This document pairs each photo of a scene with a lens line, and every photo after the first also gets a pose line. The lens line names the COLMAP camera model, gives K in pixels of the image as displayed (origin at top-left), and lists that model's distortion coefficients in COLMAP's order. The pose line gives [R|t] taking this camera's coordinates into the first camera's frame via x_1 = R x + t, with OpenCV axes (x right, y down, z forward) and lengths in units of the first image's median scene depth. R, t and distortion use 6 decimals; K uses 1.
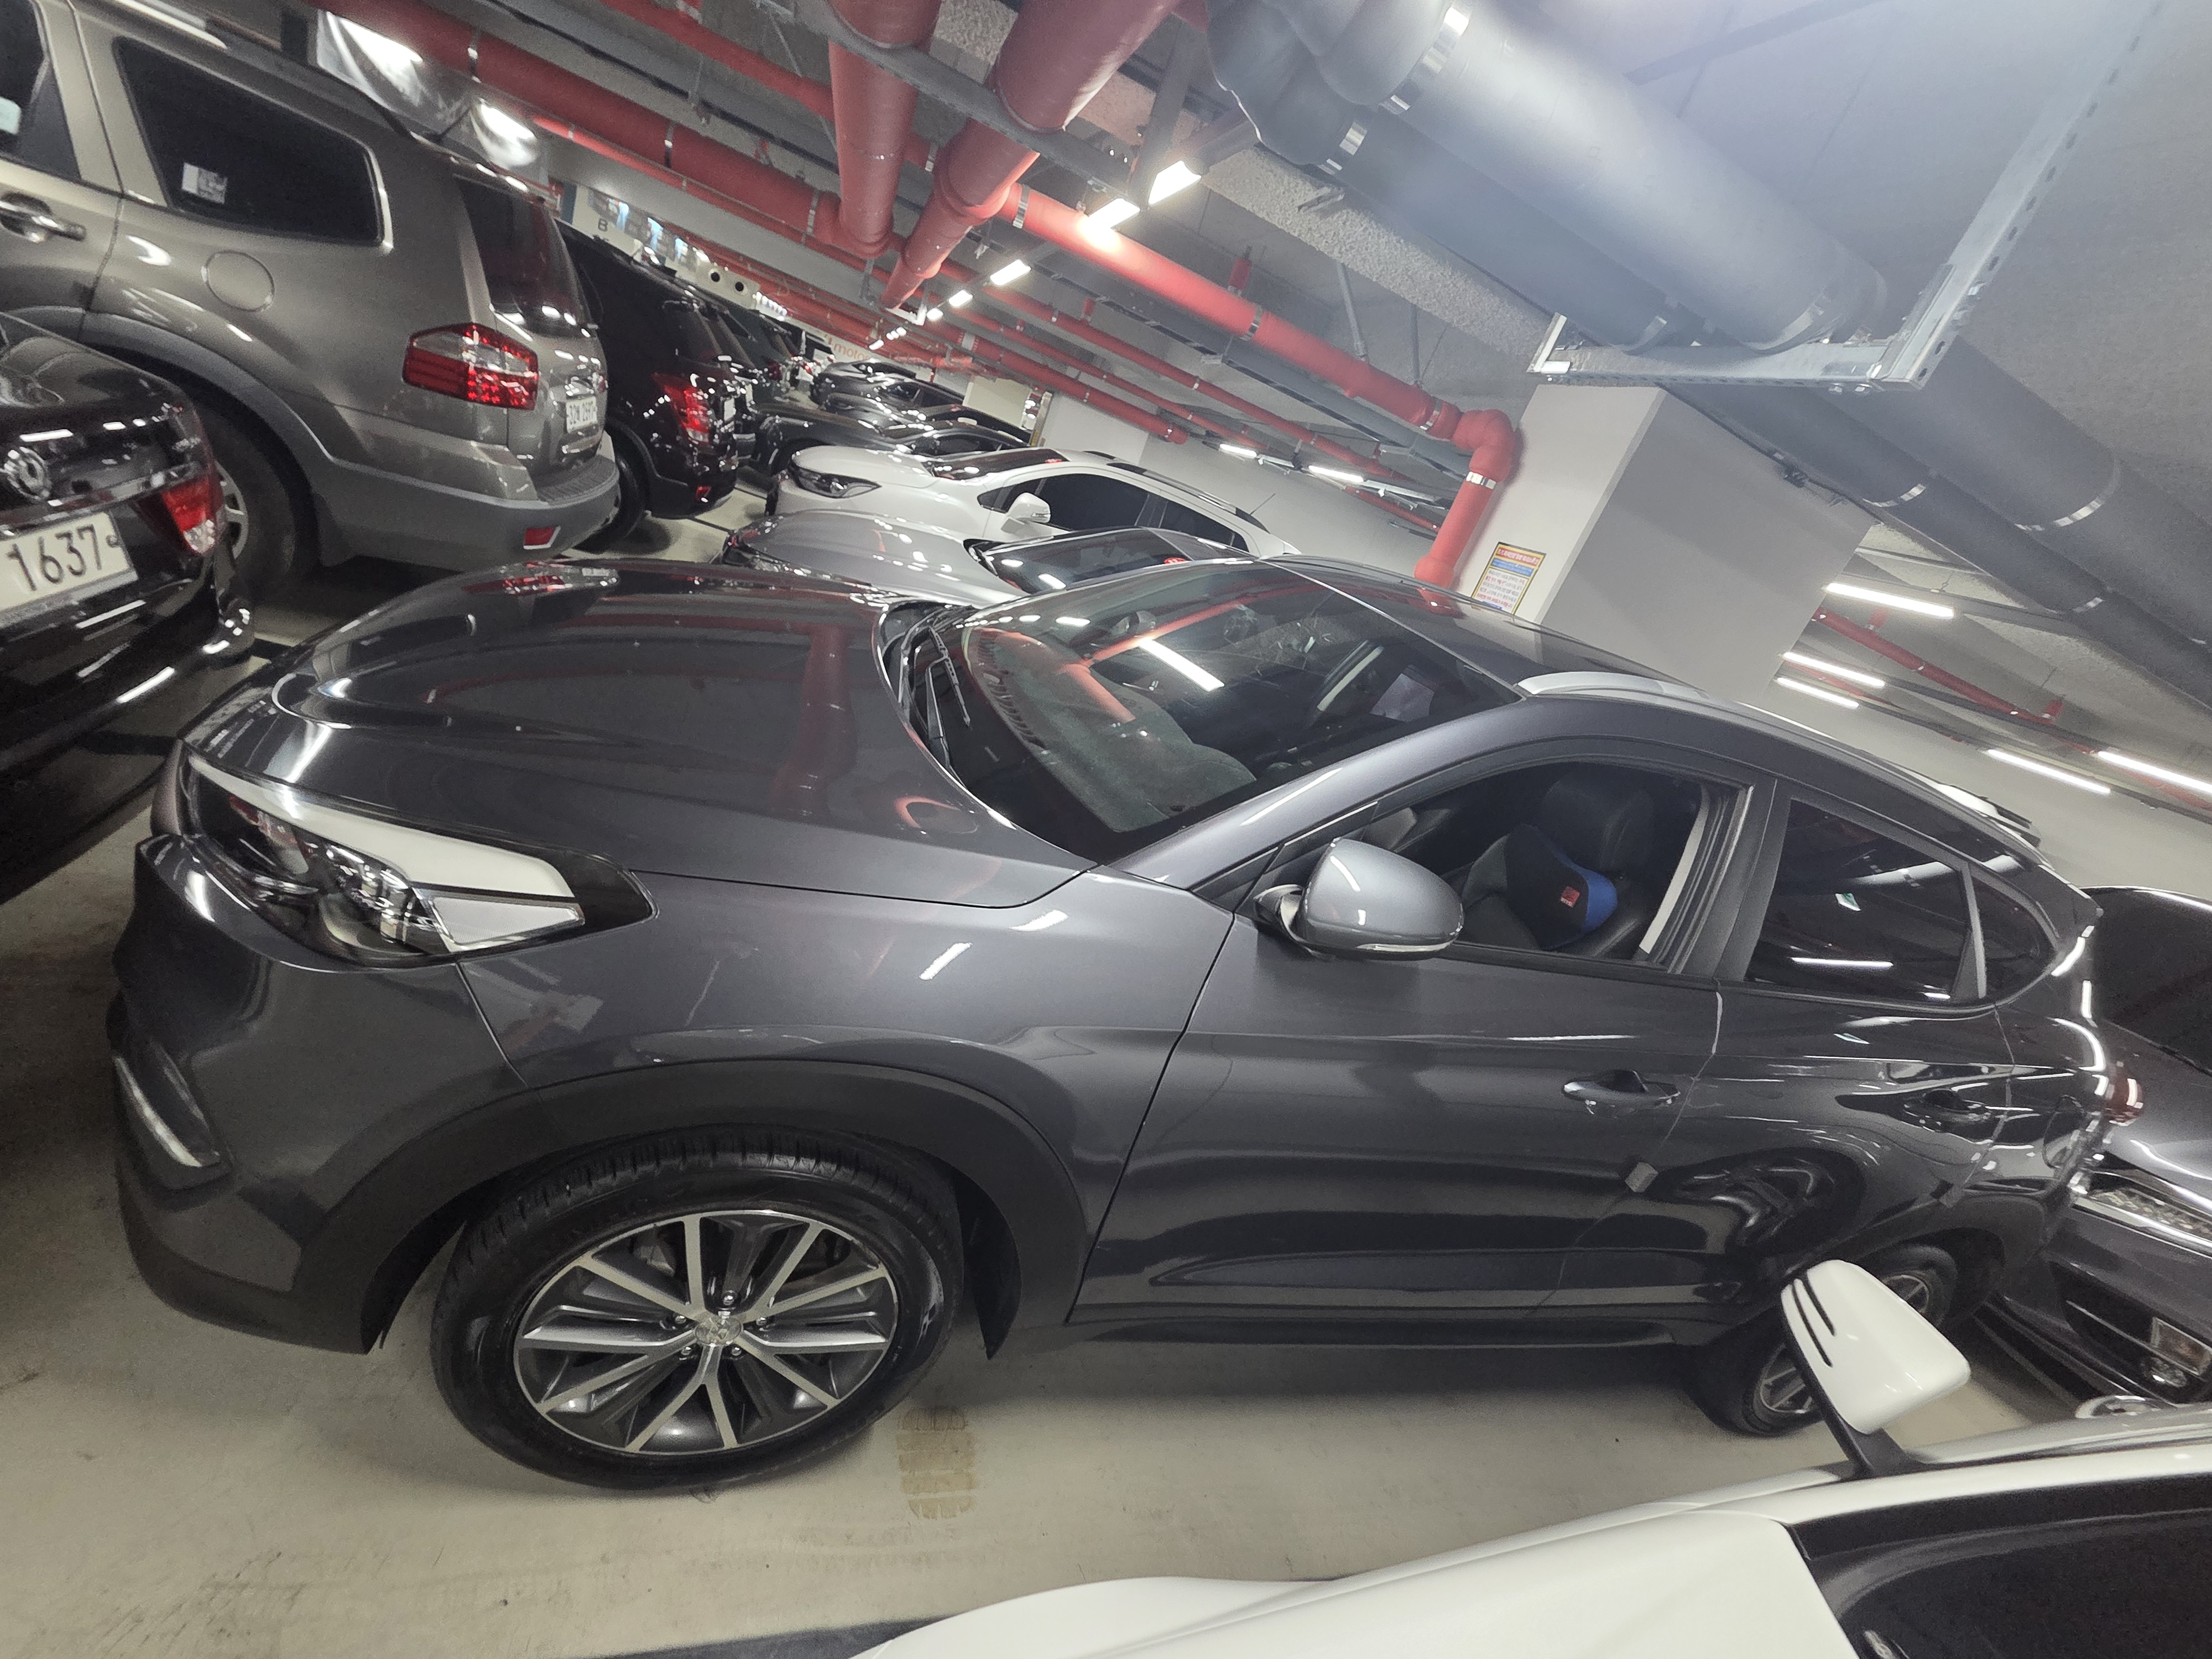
lens RADIAL K [[903.0, 0, 1103.0], [0, 903.0, 841.4], [0, 0, 1]] dist [-0.002527, 0.000250]
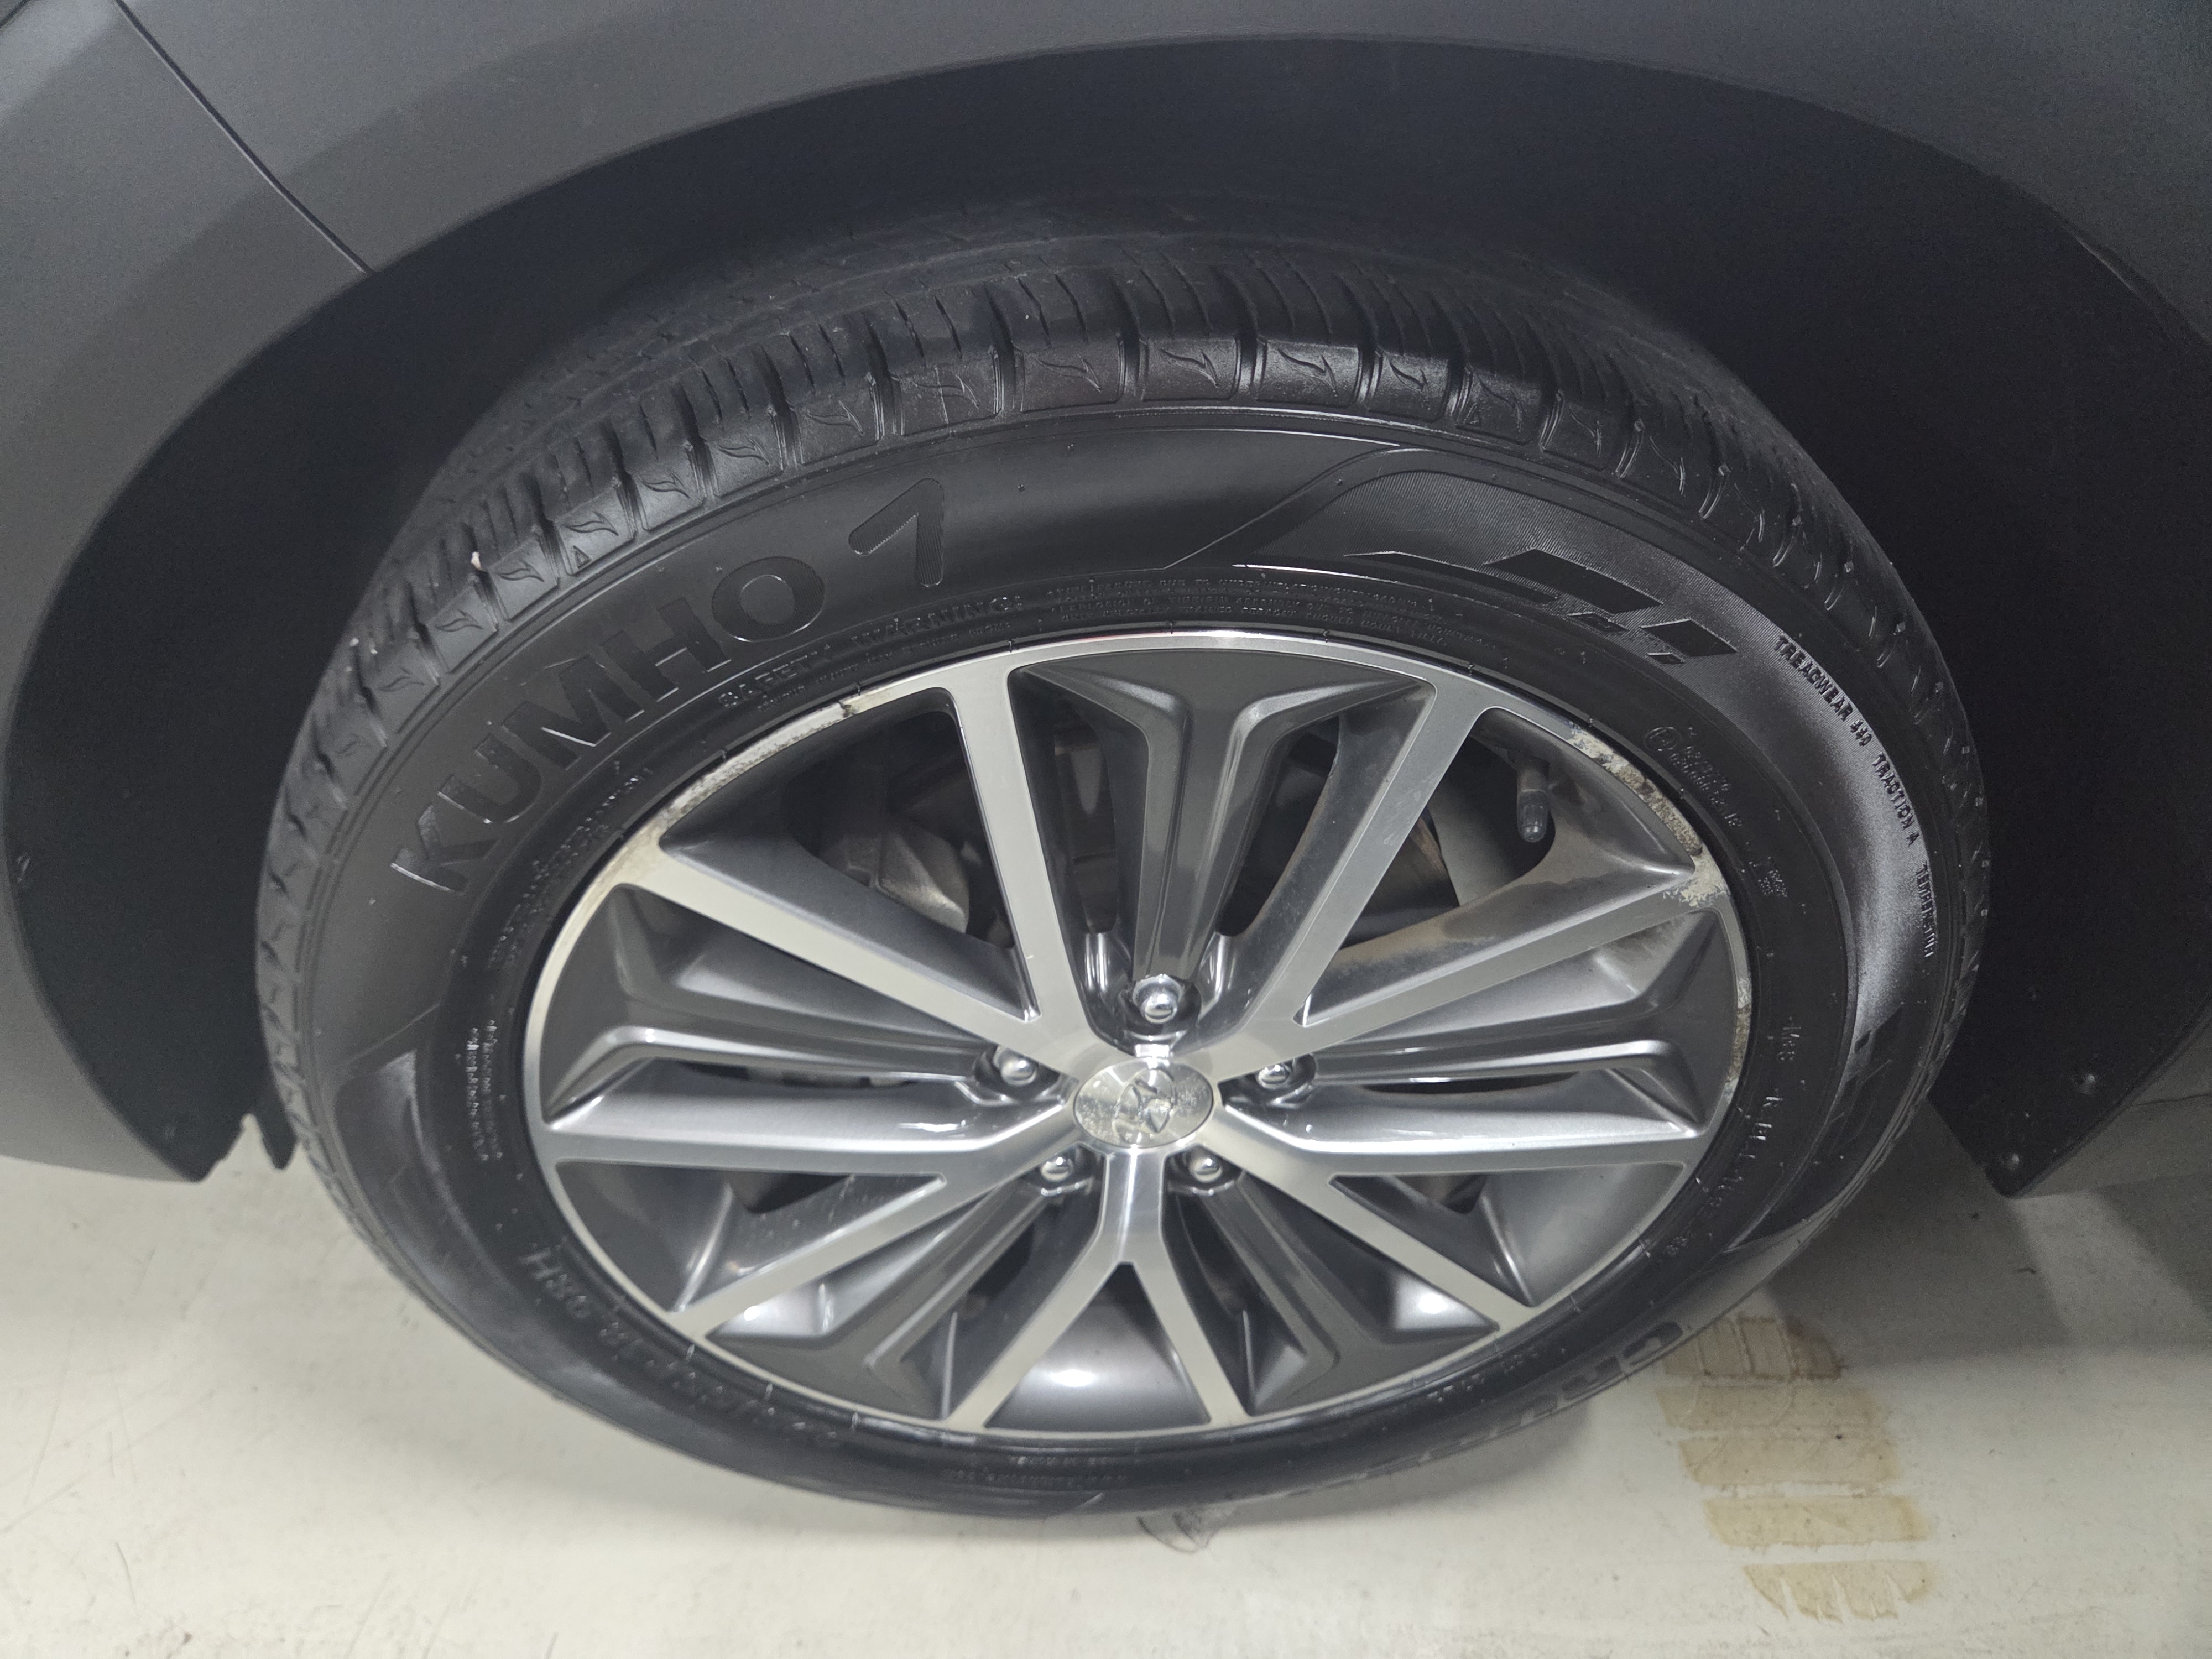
lens RADIAL K [[1488.3, 0, 1110.5], [0, 1488.3, 832.0], [0, 0, 1]] dist [0.053736, -0.052483]
pose [[0.936837, -0.082029, -0.340012, -0.258476], [0.173127, 0.953424, 0.247001, 0.329185], [0.303914, -0.290265, 0.907404, 0.568719]]
